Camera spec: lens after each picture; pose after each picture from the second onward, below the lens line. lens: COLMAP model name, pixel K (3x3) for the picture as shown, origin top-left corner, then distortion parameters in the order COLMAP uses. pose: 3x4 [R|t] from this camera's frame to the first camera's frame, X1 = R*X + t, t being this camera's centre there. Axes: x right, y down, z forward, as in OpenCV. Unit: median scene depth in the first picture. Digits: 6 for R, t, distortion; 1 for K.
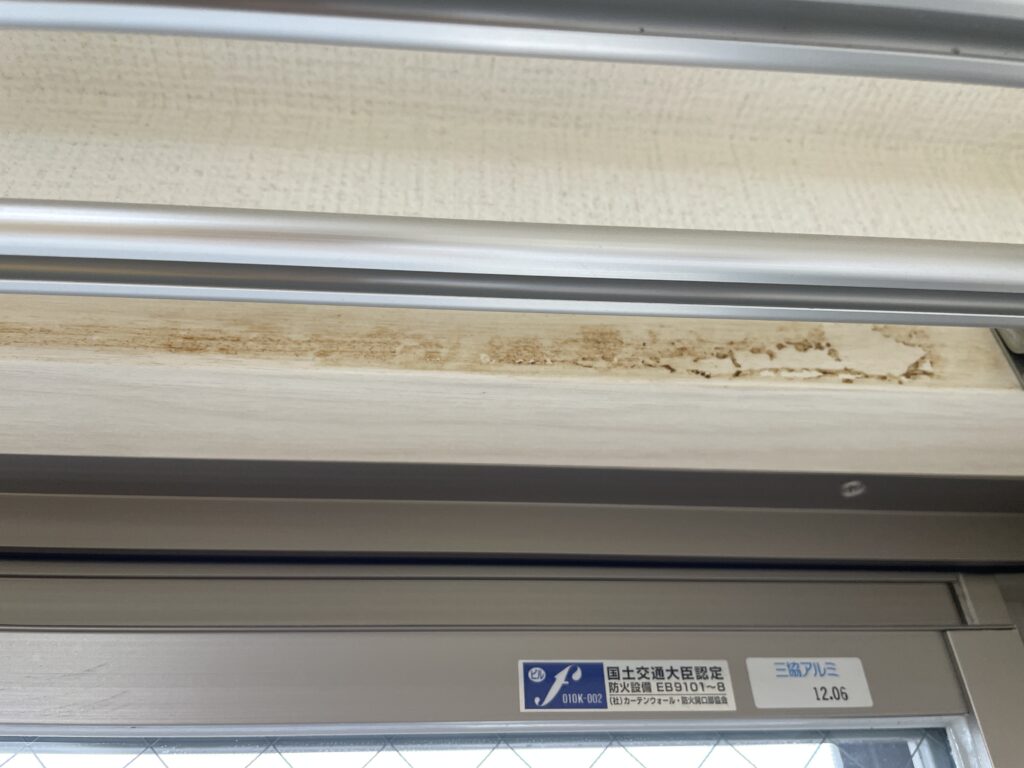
lens RADIAL K [[832.9, 0, 512.0], [0, 832.9, 384.0], [0, 0, 1]] dist [0.053525, -0.115665]
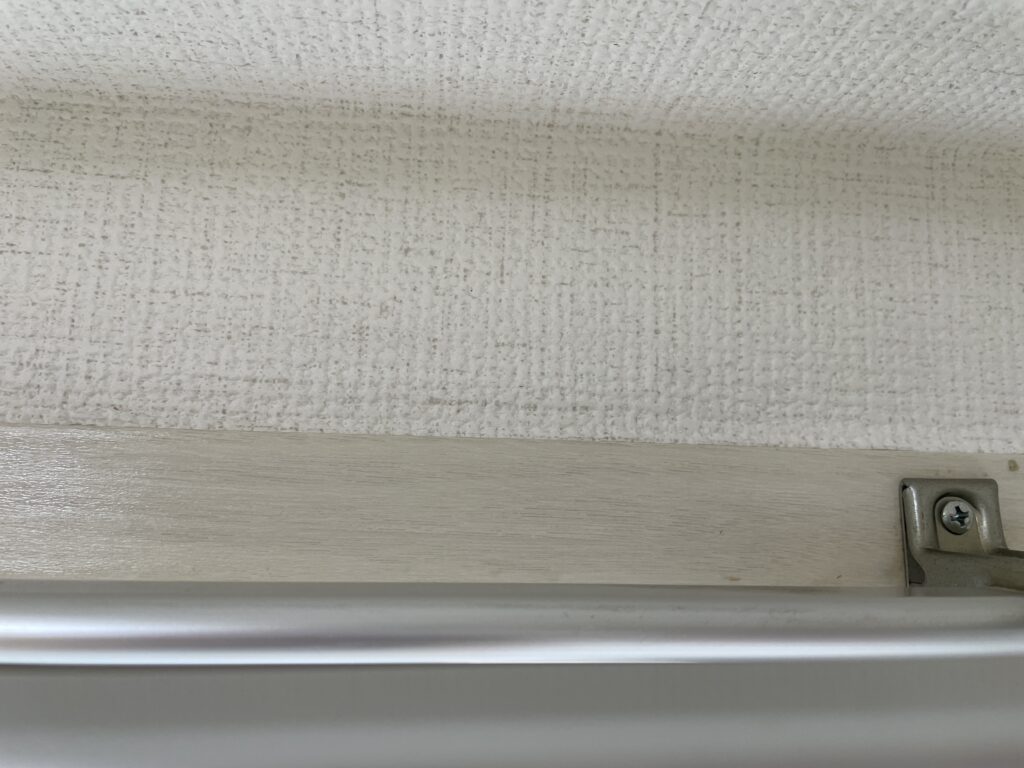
lens RADIAL K [[832.9, 0, 512.0], [0, 832.9, 384.0], [0, 0, 1]] dist [0.053525, -0.115665]
pose [[0.997997, 0.061090, -0.016407, 0.176755], [-0.045631, 0.874925, 0.482105, -0.488435], [0.043807, -0.480390, 0.875960, 0.284651]]
